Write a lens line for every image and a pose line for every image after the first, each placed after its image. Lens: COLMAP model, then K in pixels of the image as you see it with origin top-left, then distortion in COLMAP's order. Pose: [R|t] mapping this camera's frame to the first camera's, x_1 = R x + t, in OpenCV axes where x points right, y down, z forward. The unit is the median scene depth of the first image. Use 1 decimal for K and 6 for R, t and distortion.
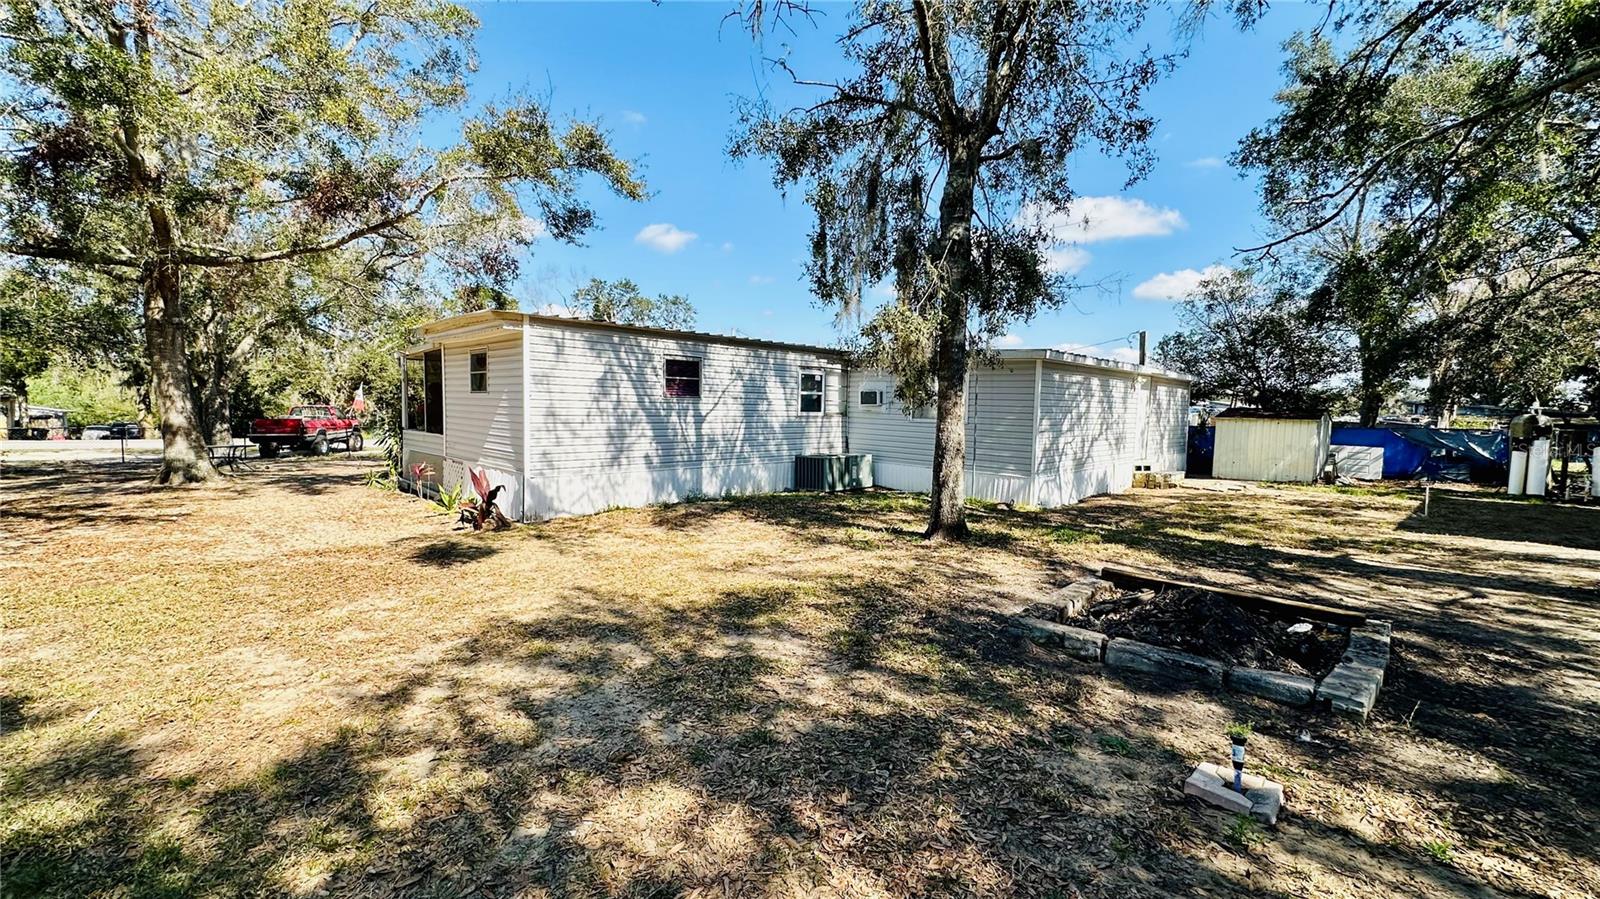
lens RADIAL K [[641.0, 0, 797.9], [0, 641.0, 451.0], [0, 0, 1]] dist [-0.002964, 0.000028]
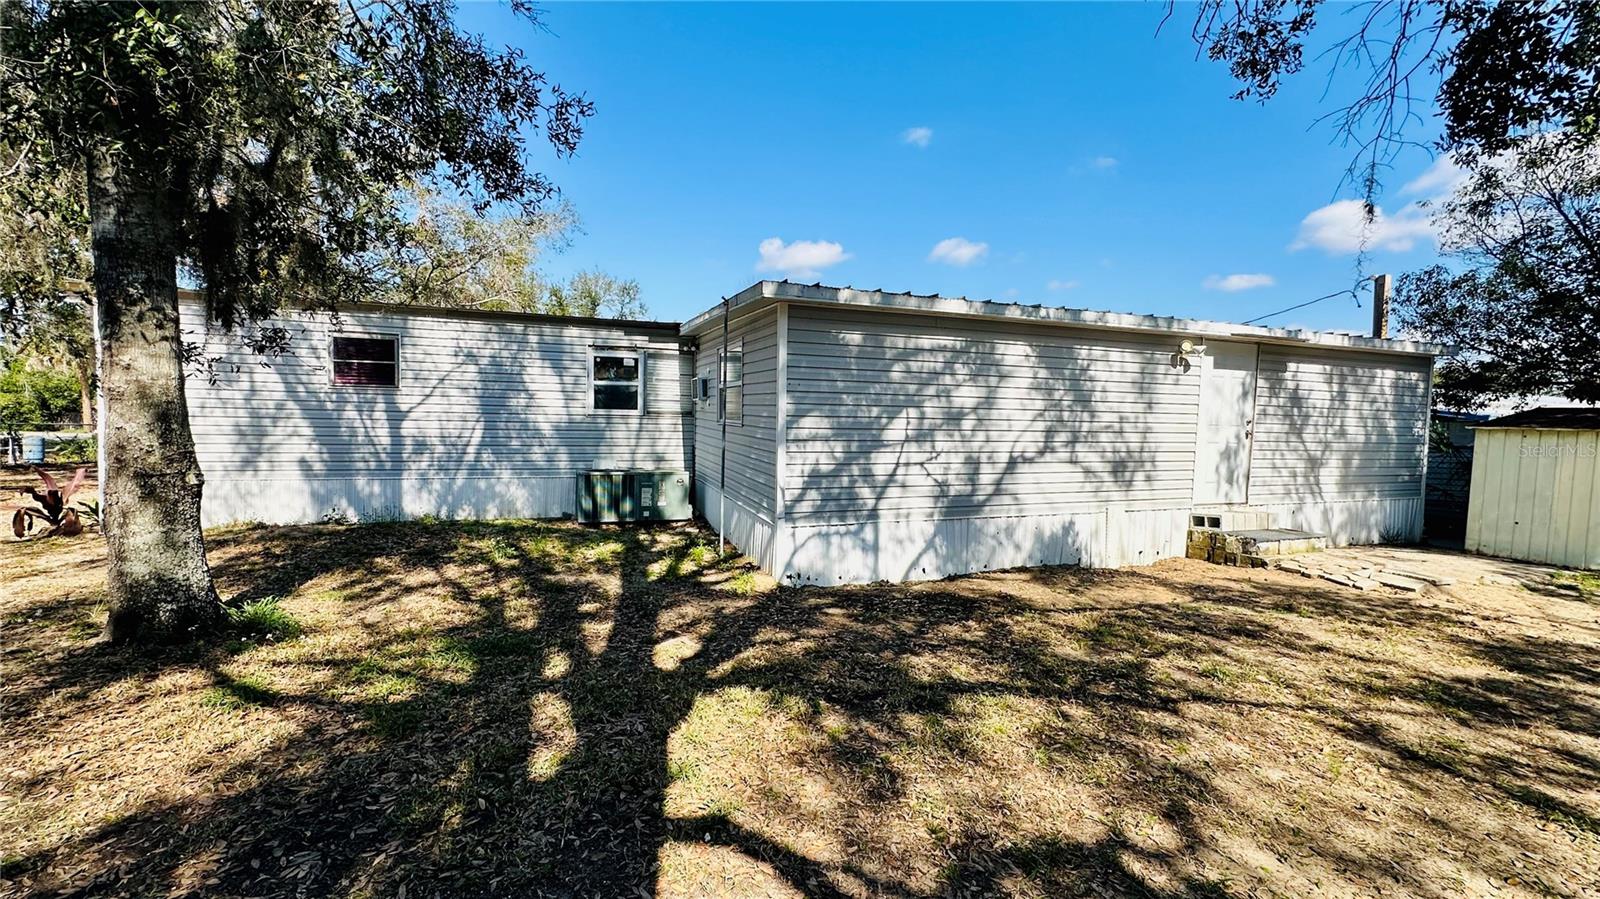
lens RADIAL K [[641.0, 0, 797.9], [0, 641.0, 451.0], [0, 0, 1]] dist [-0.002964, 0.000028]
pose [[0.900393, 0.026084, -0.434294, 0.566855], [-0.035812, 0.999257, -0.014231, -0.012624], [0.433601, 0.028366, 0.900659, 0.485364]]
